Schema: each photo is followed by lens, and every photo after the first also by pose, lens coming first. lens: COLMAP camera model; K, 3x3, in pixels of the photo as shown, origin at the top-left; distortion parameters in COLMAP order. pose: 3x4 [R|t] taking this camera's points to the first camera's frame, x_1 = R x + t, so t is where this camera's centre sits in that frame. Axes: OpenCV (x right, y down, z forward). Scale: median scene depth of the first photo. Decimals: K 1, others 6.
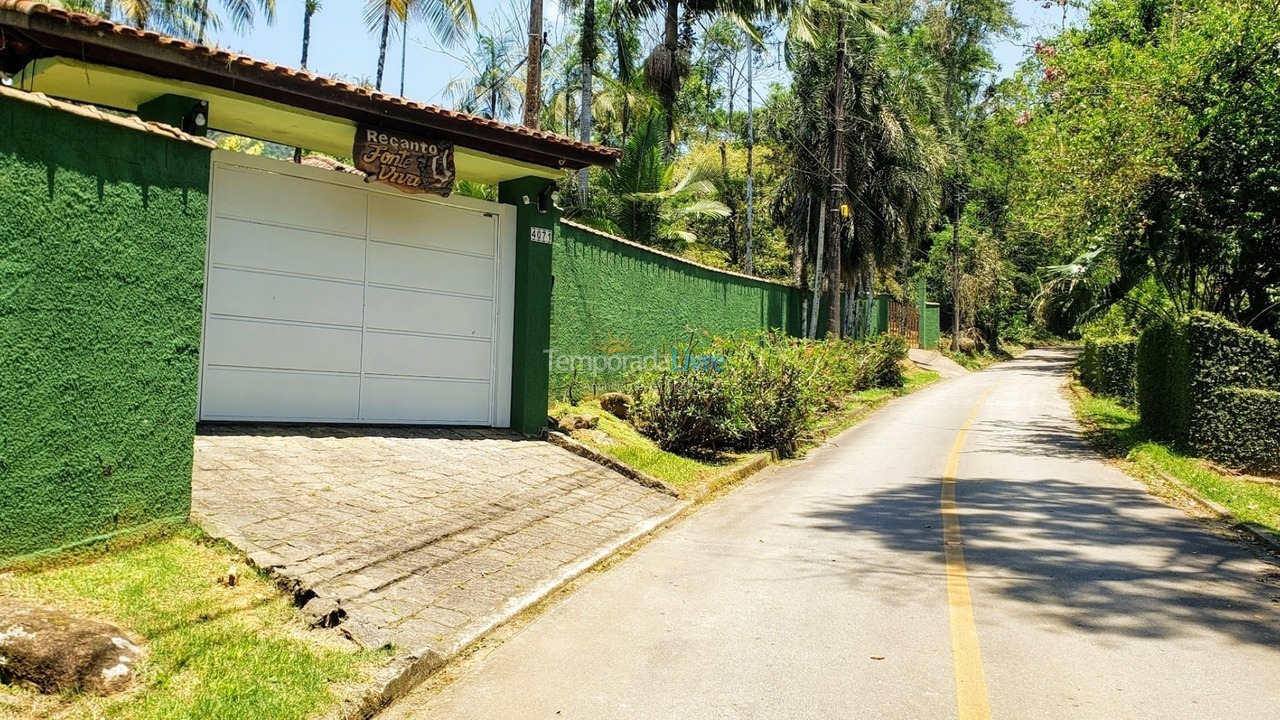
lens RADIAL K [[904.5, 0, 640.0], [0, 904.5, 360.0], [0, 0, 1]] dist [0.018027, 0.002307]
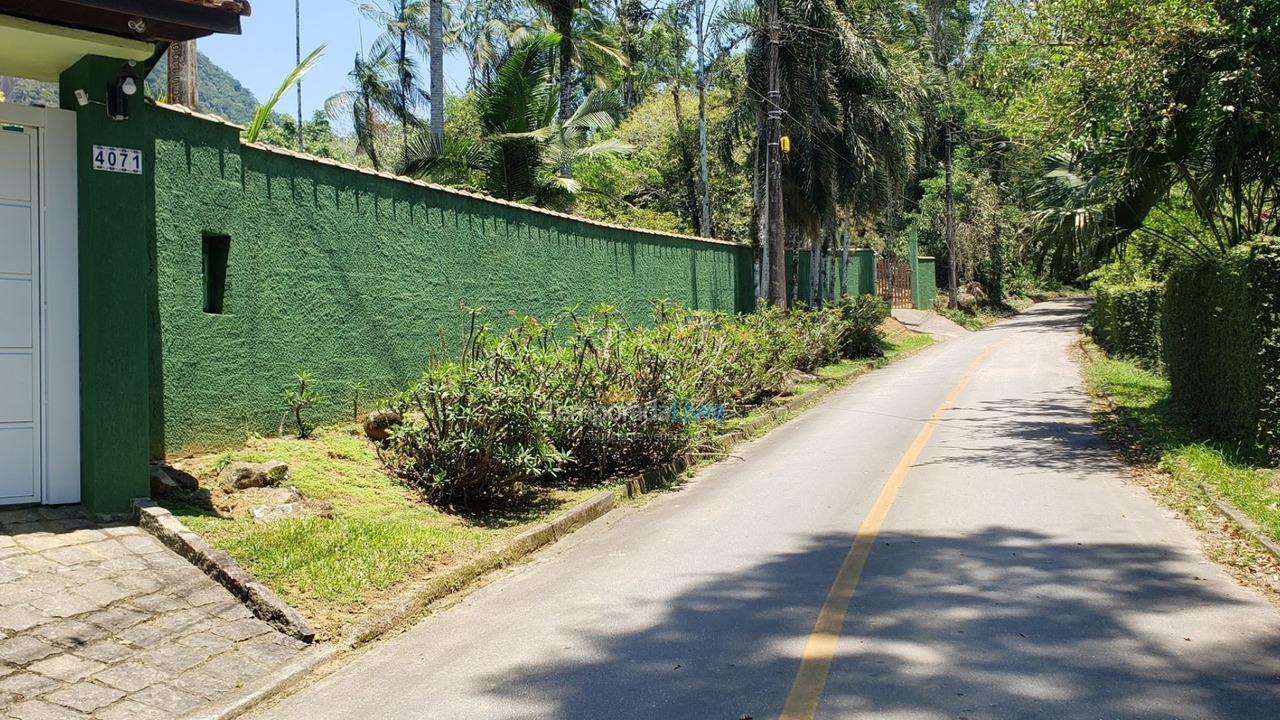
lens RADIAL K [[952.5, 0, 640.0], [0, 952.5, 360.0], [0, 0, 1]] dist [0.057901, -0.003334]
pose [[0.998472, -0.054526, 0.008944, 0.069996], [0.054273, 0.998176, 0.026456, -0.003943], [-0.010370, -0.025930, 0.999610, 0.134423]]
